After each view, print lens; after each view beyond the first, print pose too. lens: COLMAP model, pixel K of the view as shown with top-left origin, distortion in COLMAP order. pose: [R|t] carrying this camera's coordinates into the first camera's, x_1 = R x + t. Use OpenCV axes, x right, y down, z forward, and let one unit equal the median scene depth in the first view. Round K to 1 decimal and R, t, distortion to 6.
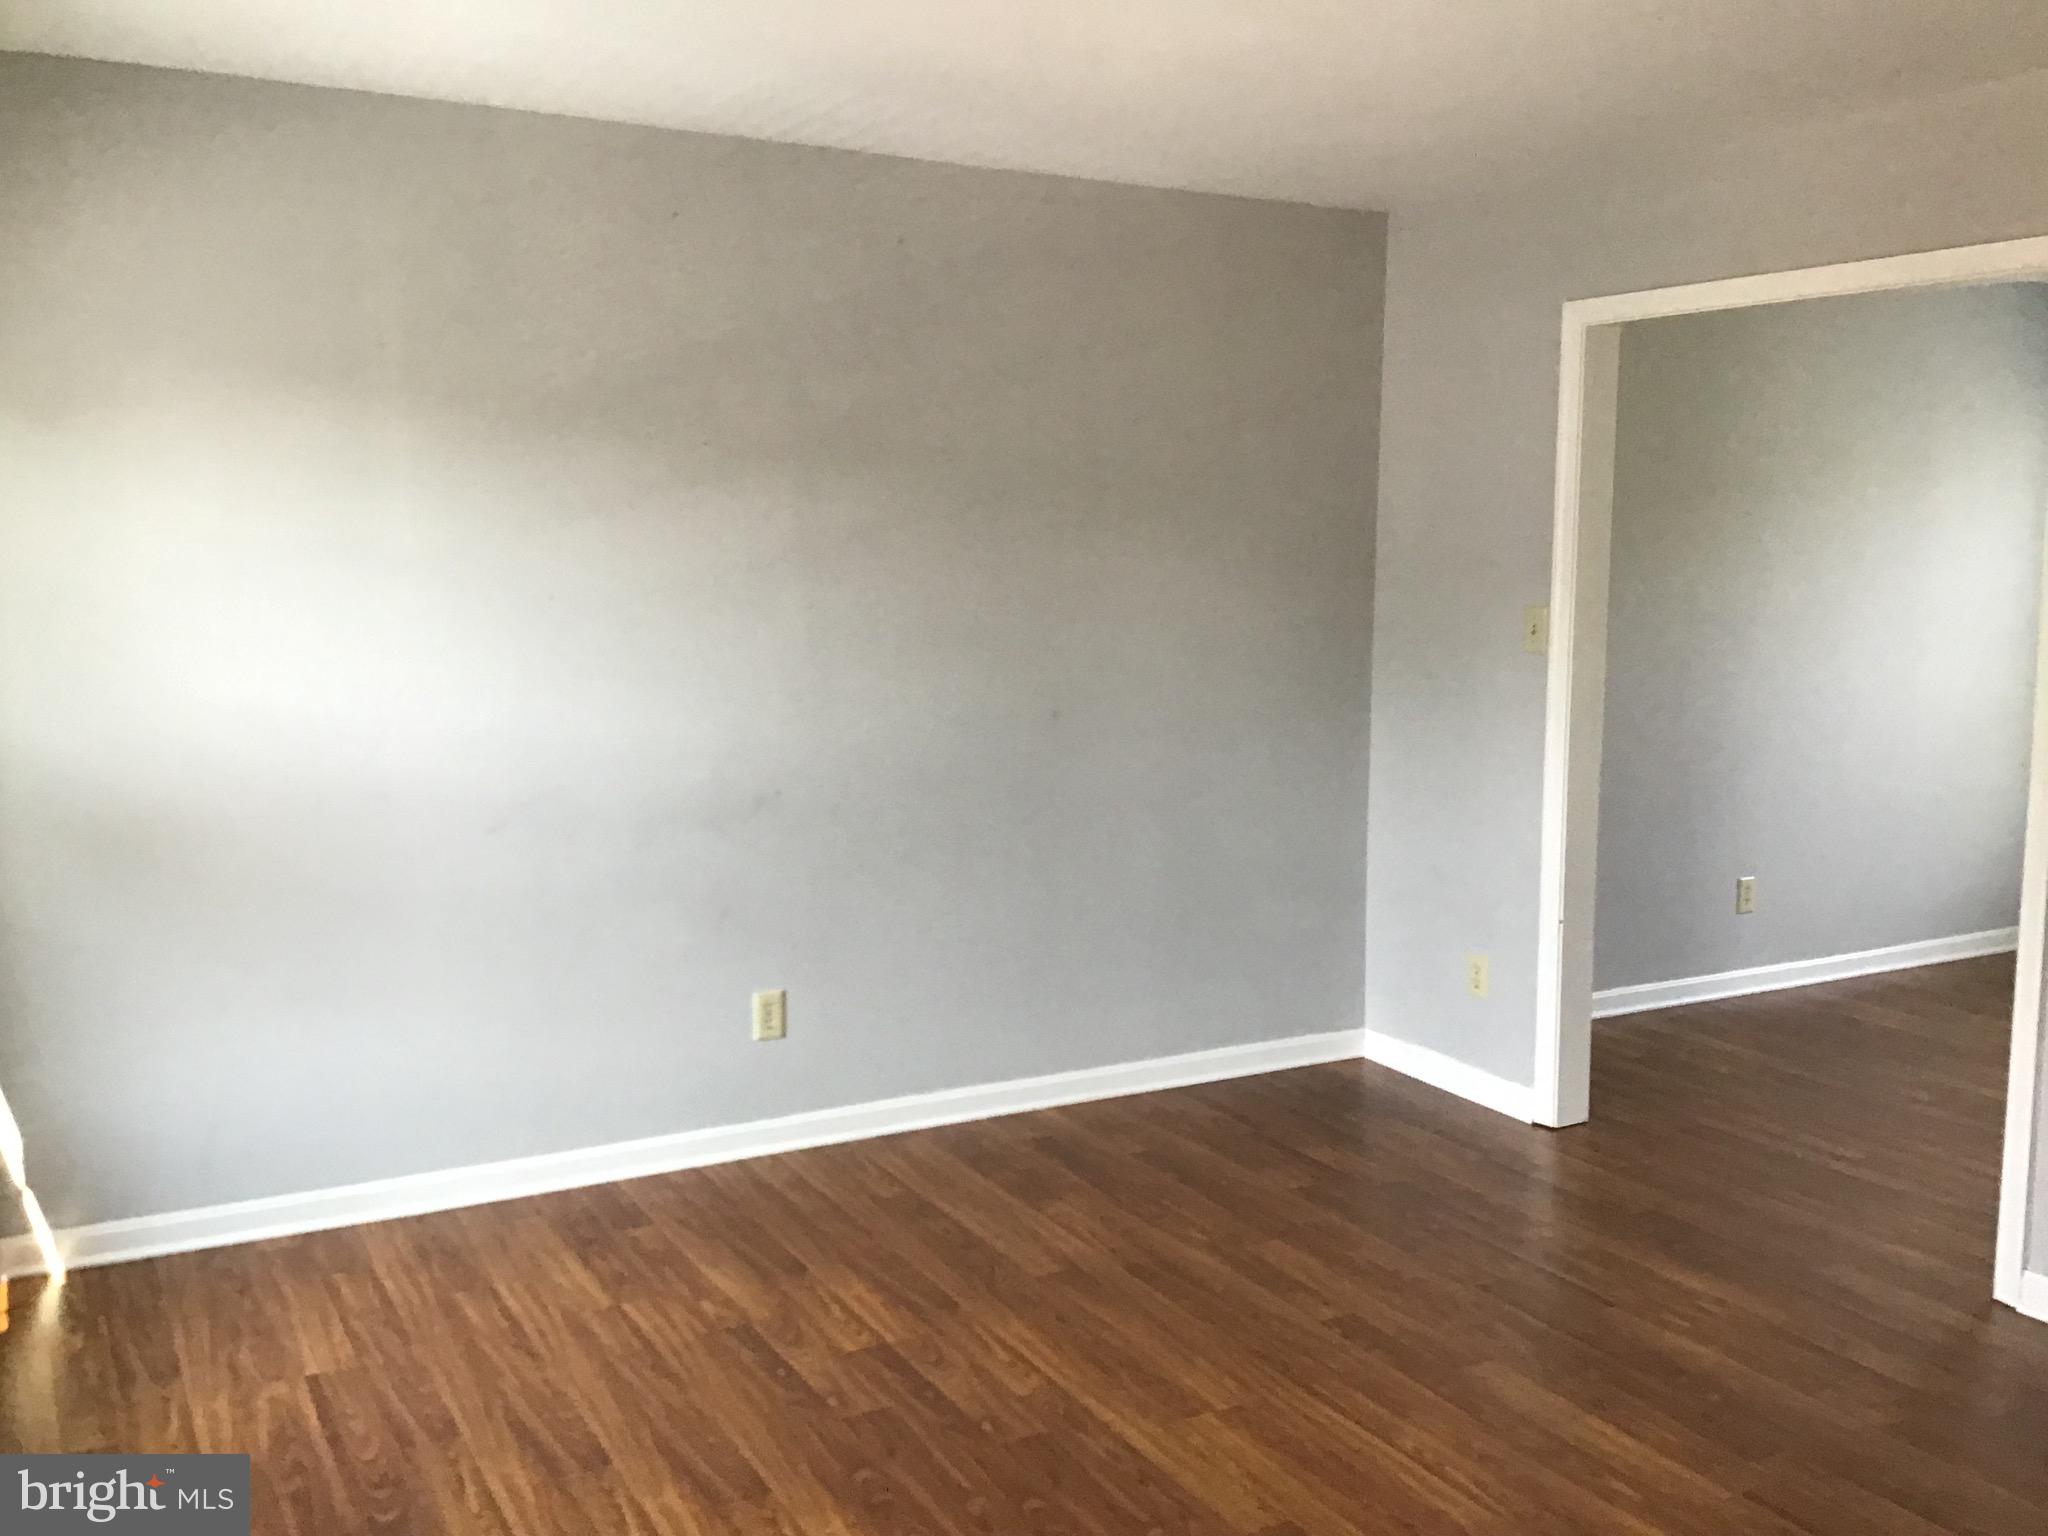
lens RADIAL K [[1853.7, 0, 1024.0], [0, 1853.7, 768.0], [0, 0, 1]] dist [0.186123, -0.002536]
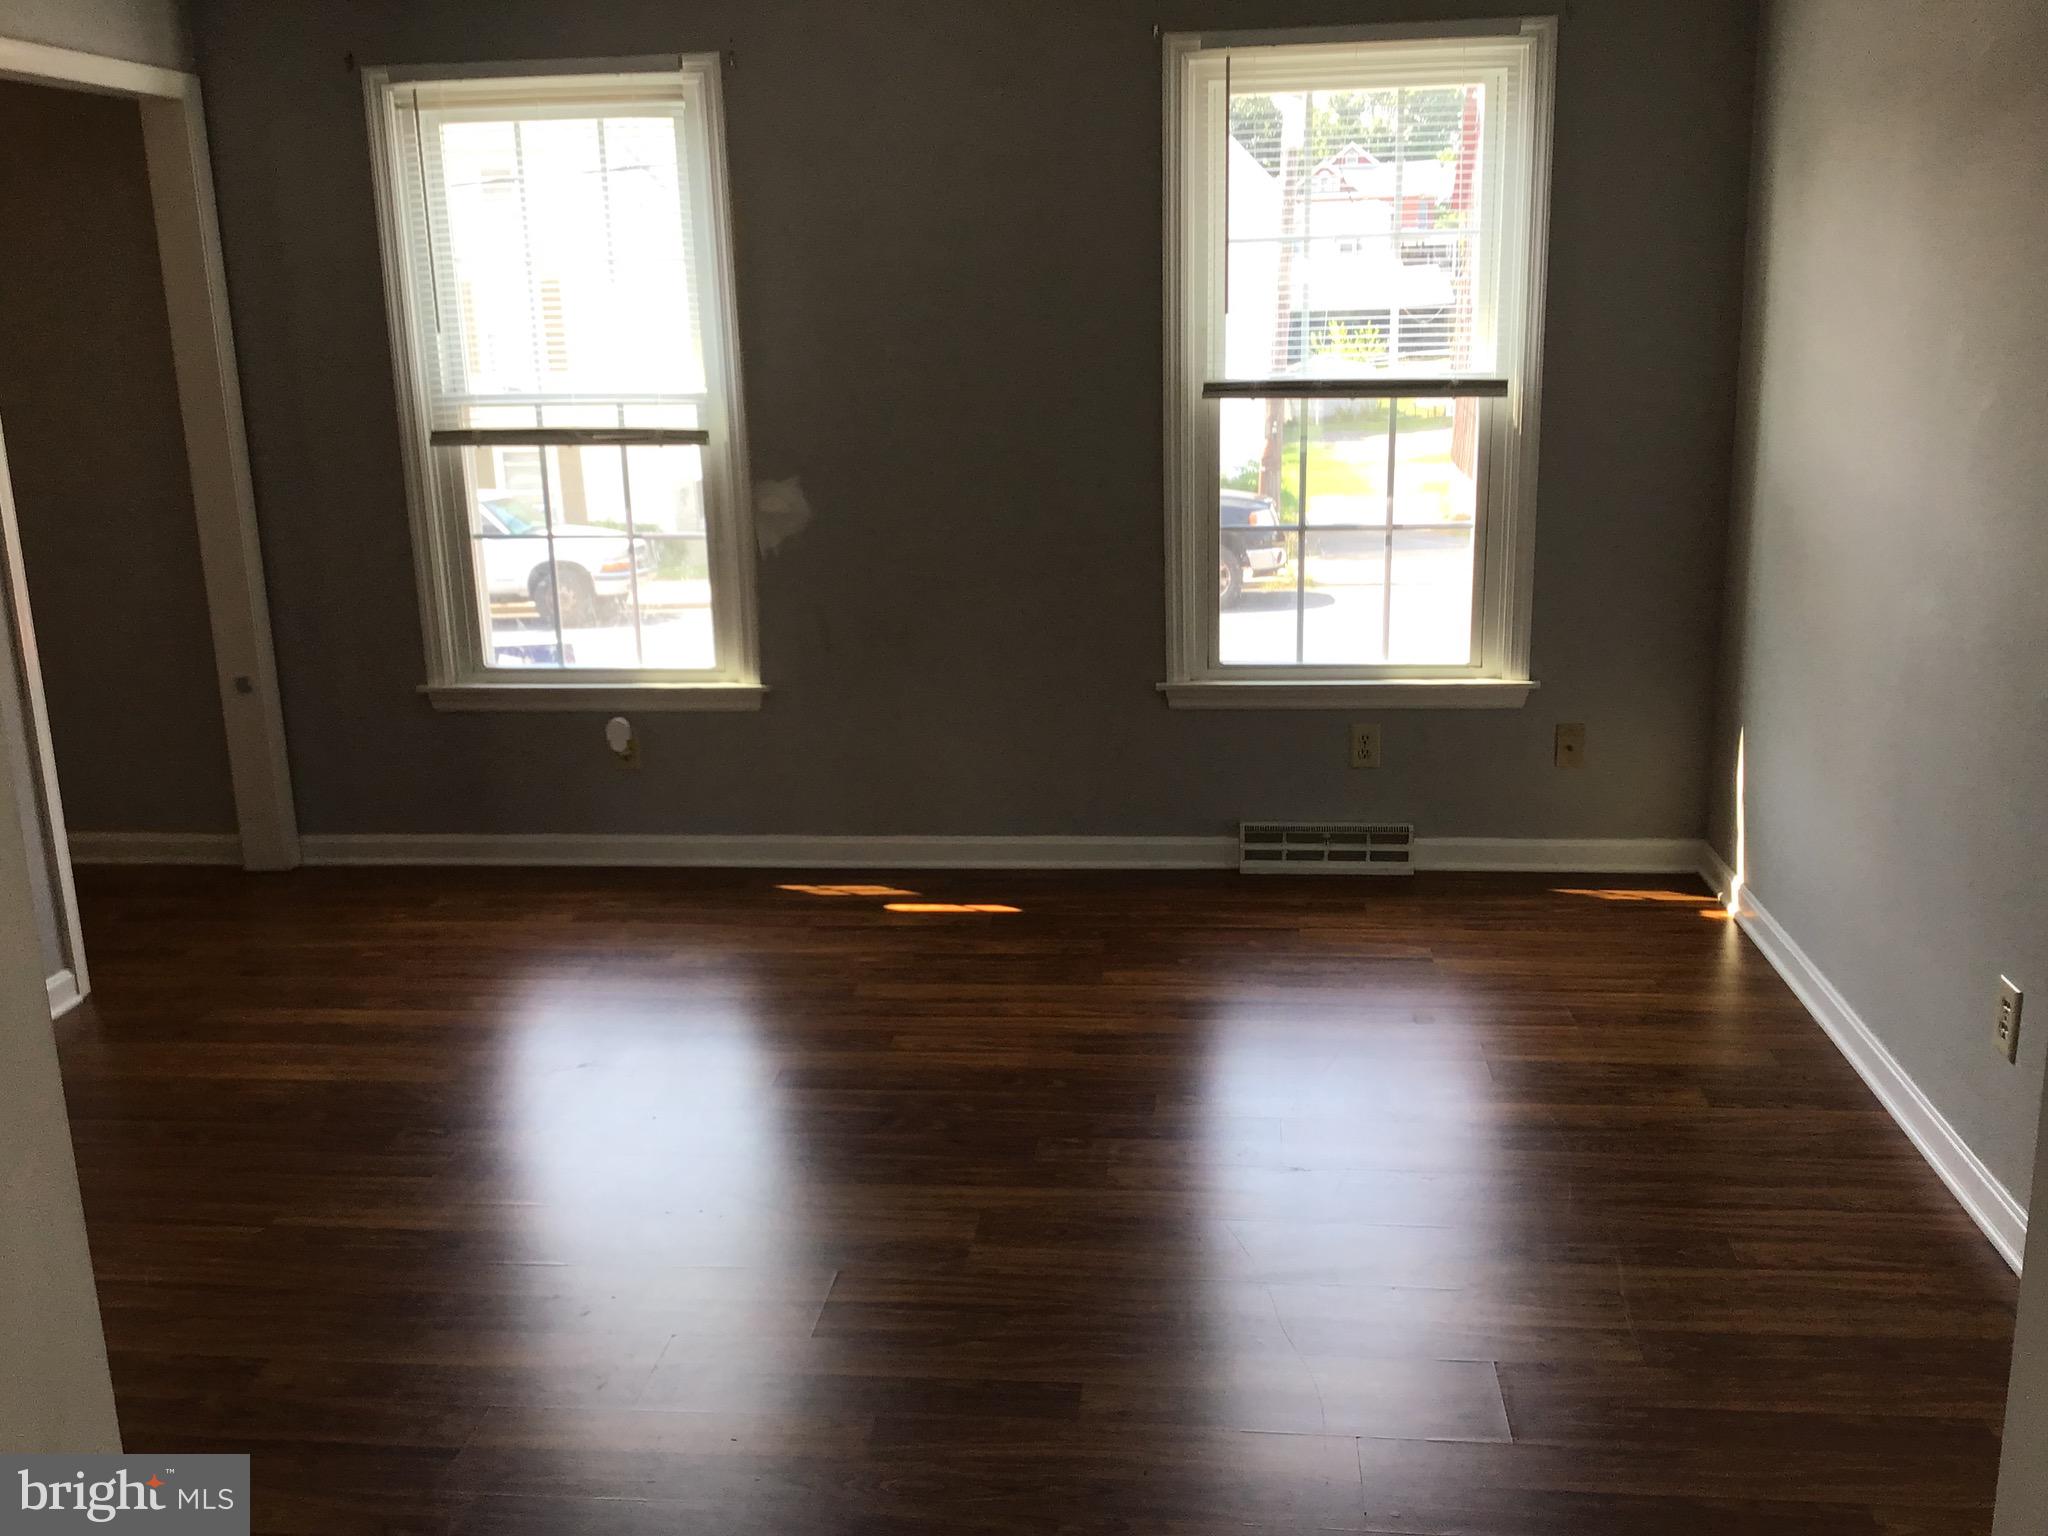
lens RADIAL K [[1853.7, 0, 1024.0], [0, 1853.7, 768.0], [0, 0, 1]] dist [0.186123, -0.002536]
pose [[-0.571027, 0.197311, -0.796867, 0.661916], [-0.086354, 0.950864, 0.297322, -0.135482], [0.816377, 0.238592, -0.525930, 1.231805]]
